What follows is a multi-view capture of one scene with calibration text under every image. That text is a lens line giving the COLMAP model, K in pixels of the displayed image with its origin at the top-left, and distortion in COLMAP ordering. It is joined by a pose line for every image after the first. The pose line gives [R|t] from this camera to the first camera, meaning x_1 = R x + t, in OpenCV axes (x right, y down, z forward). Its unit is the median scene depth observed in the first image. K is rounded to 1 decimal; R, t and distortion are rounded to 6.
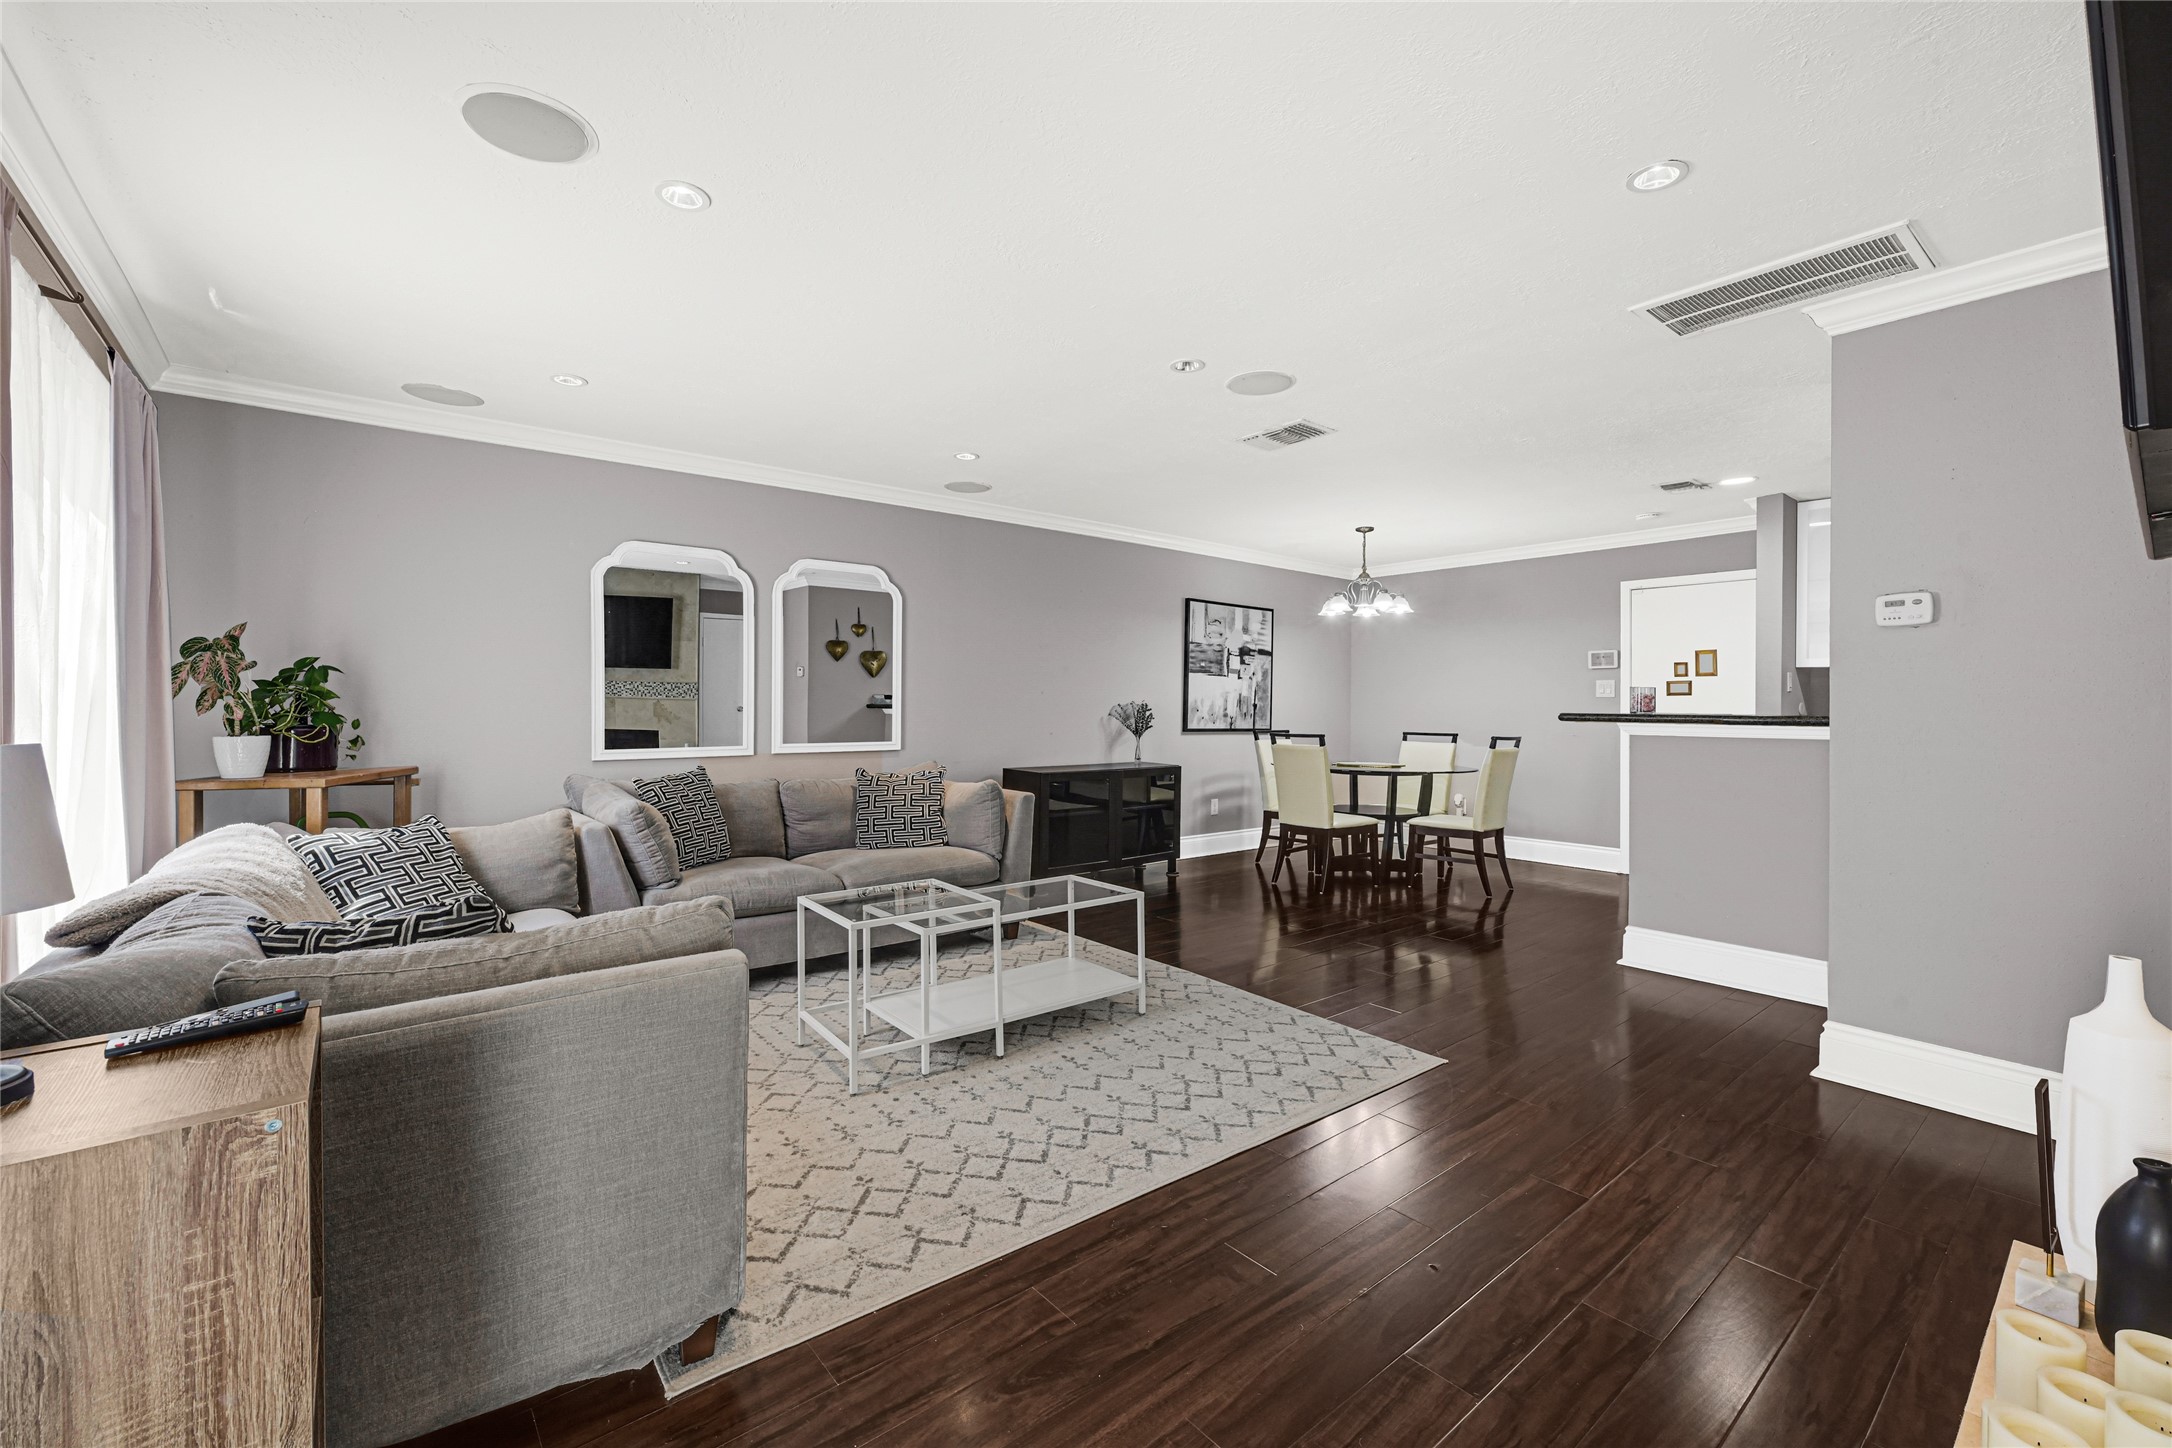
lens RADIAL K [[894.5, 0, 1087.7], [0, 894.5, 711.0], [0, 0, 1]] dist [-0.004360, -0.001060]
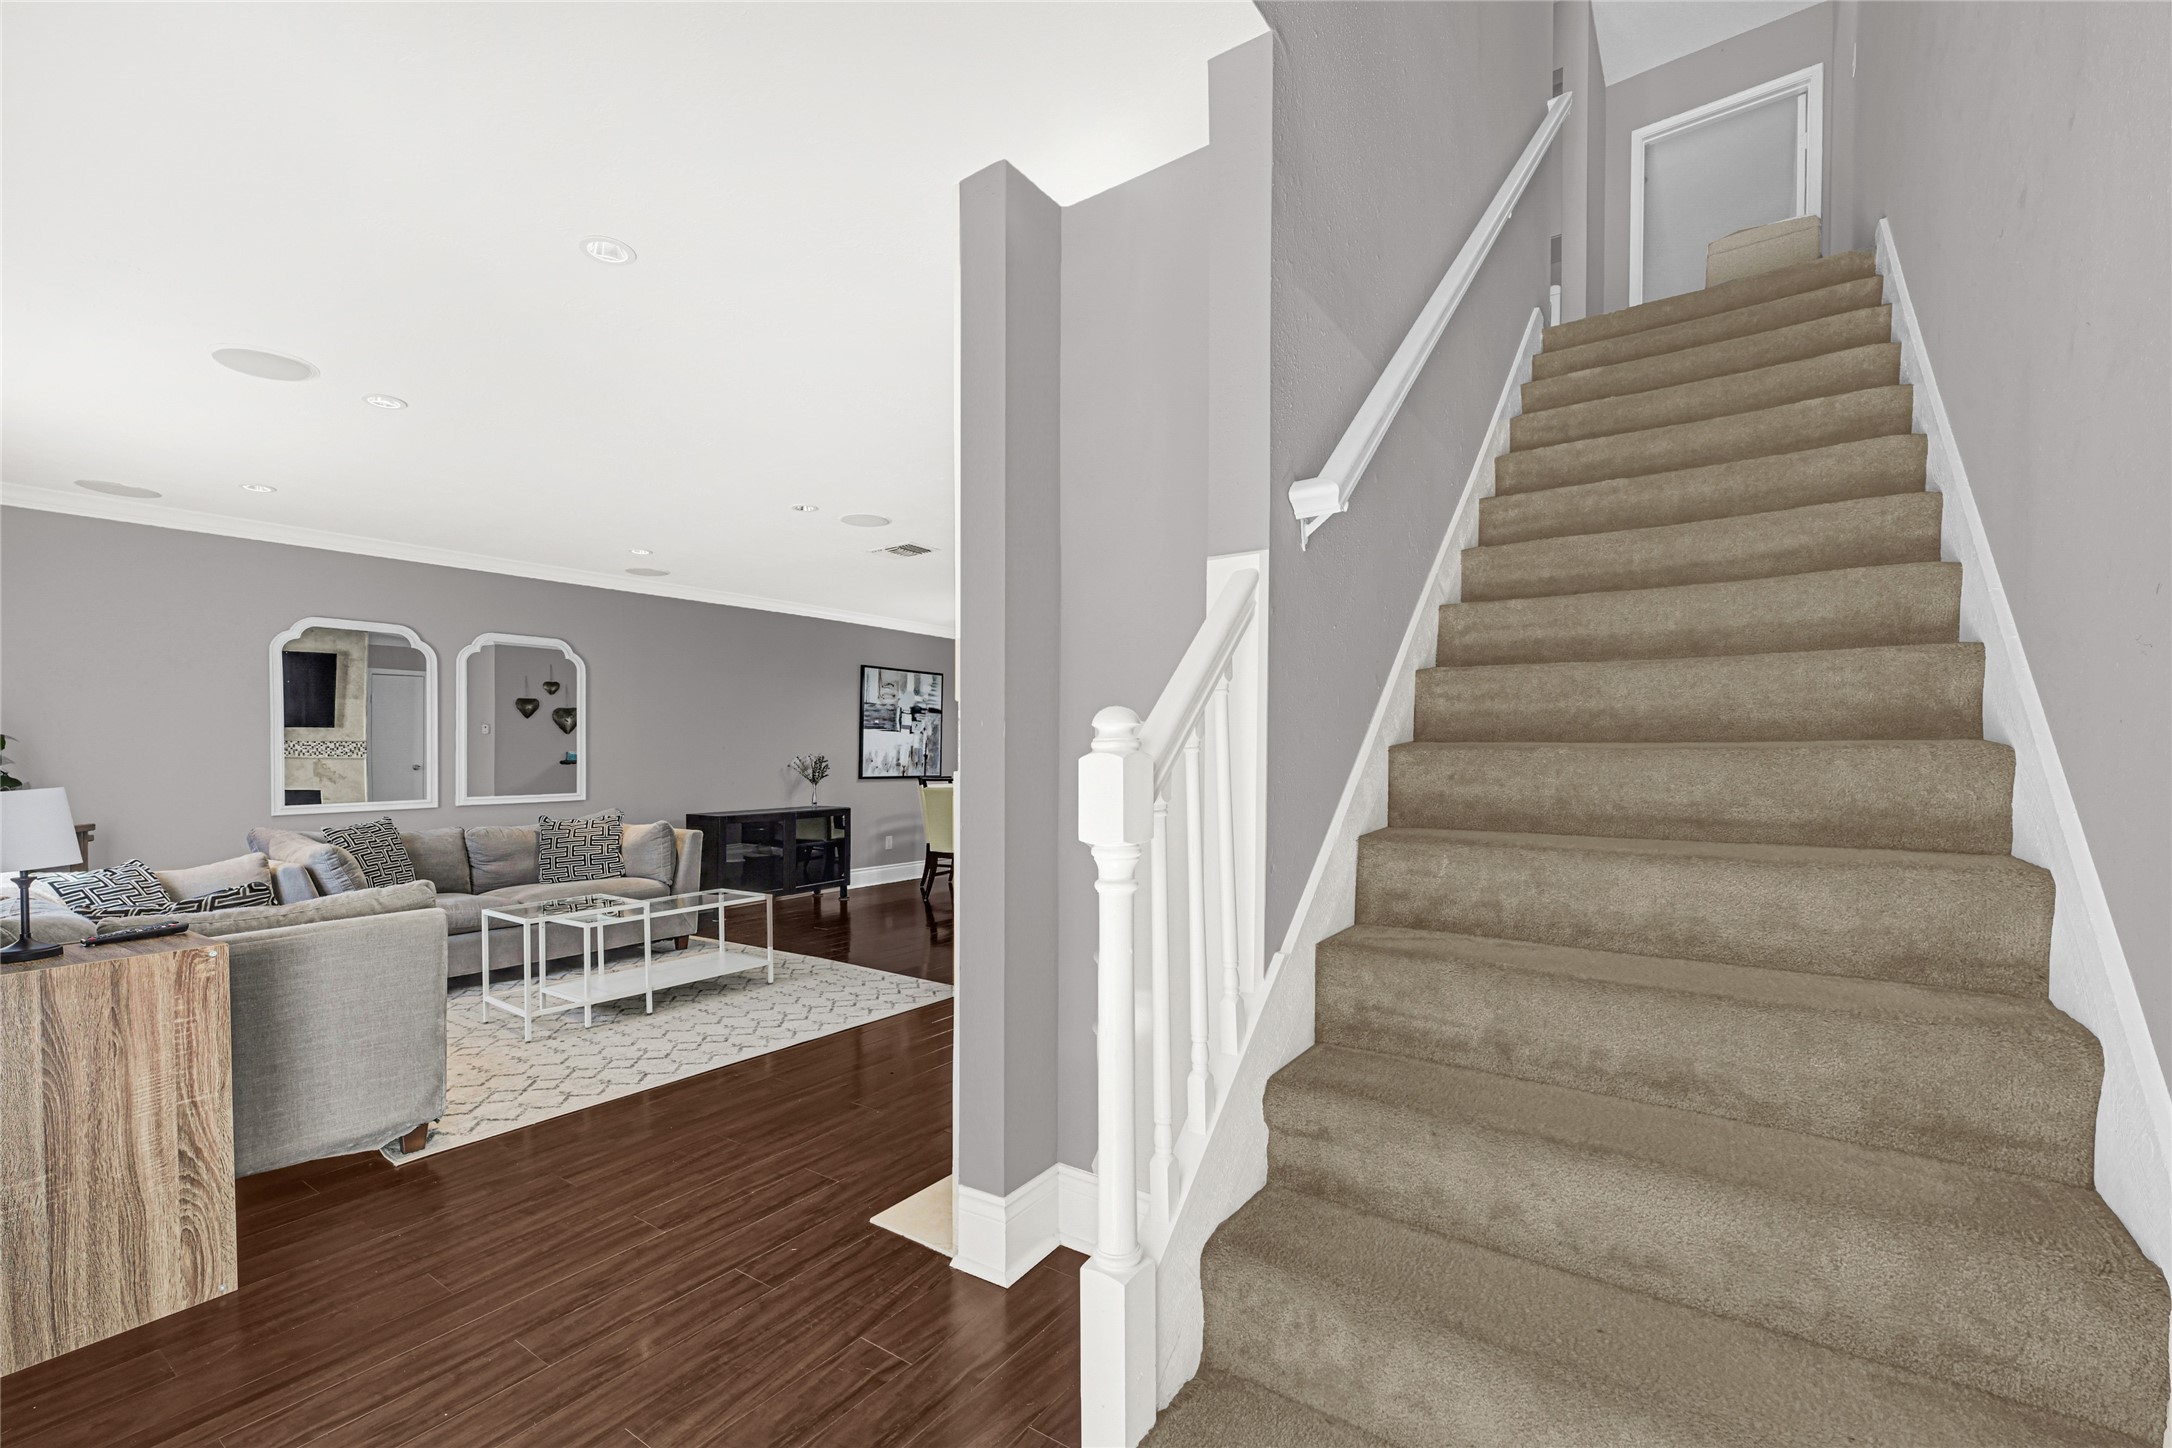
lens RADIAL K [[894.5, 0, 1084.1], [0, 894.5, 741.7], [0, 0, 1]] dist [-0.004360, -0.001060]
pose [[0.961630, -0.011821, 0.274094, 0.118326], [0.017601, 0.999671, -0.018635, 0.002010], [-0.273783, 0.022744, 0.961522, -0.354525]]
